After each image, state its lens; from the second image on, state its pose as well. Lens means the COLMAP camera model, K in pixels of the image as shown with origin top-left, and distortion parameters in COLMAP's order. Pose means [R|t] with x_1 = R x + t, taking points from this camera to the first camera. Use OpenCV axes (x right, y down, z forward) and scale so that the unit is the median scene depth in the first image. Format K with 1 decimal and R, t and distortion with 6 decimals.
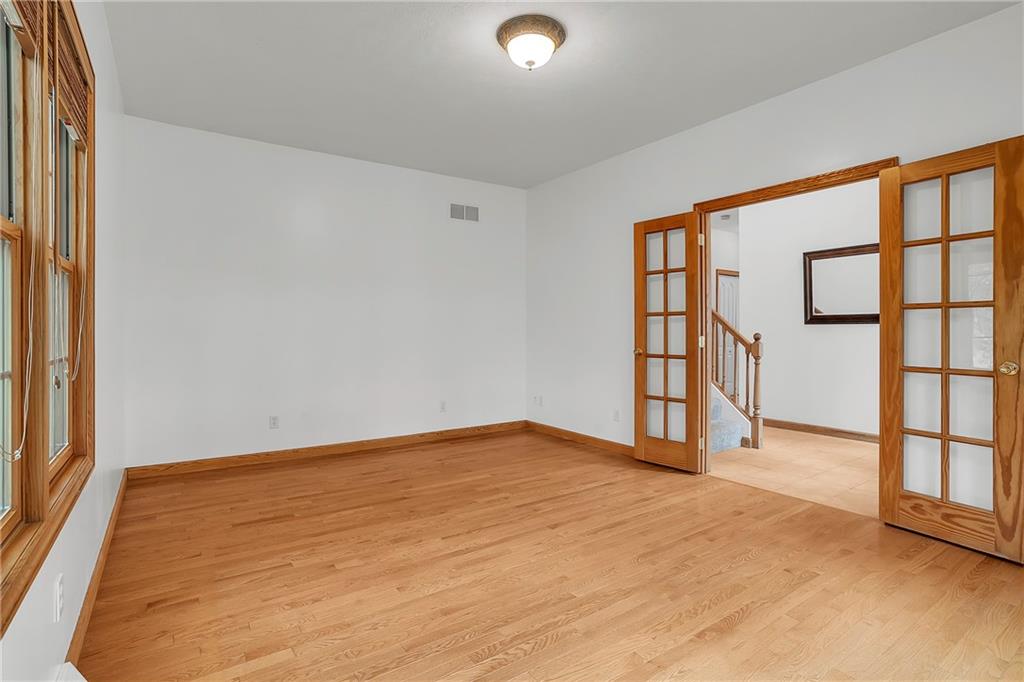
lens RADIAL K [[506.3, 0, 507.3], [0, 506.3, 334.1], [0, 0, 1]] dist [-0.024772, 0.001974]
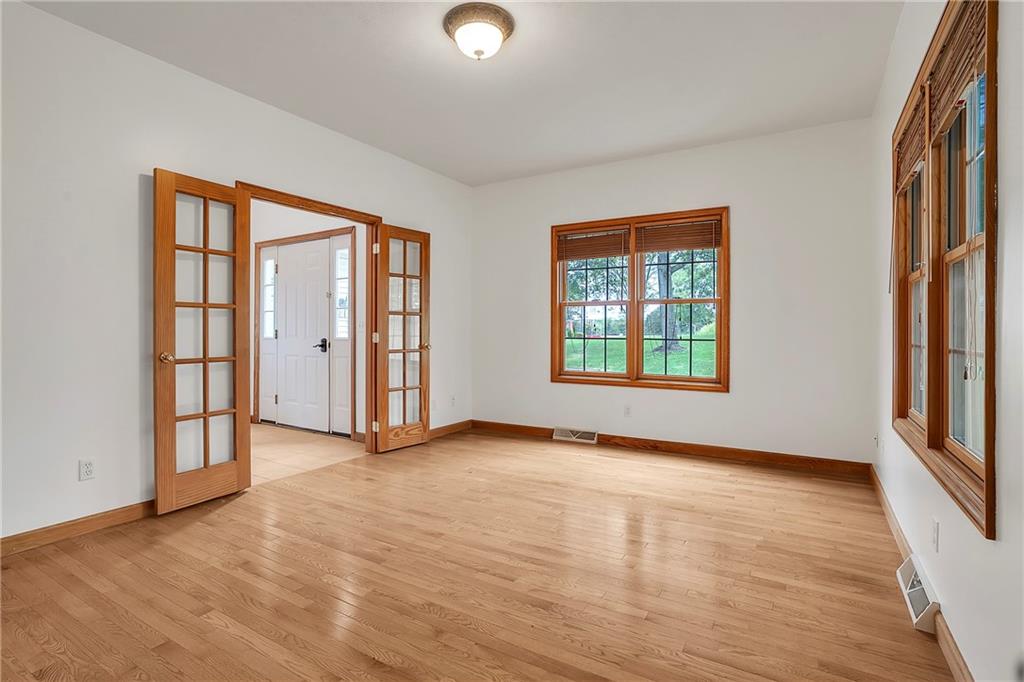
lens RADIAL K [[506.3, 0, 501.3], [0, 506.3, 324.9], [0, 0, 1]] dist [-0.024772, 0.001974]
pose [[-0.392527, 0.010967, 0.919675, -0.690399], [0.008321, 0.999930, -0.008373, 0.000564], [-0.919703, 0.004366, -0.392591, 1.058241]]
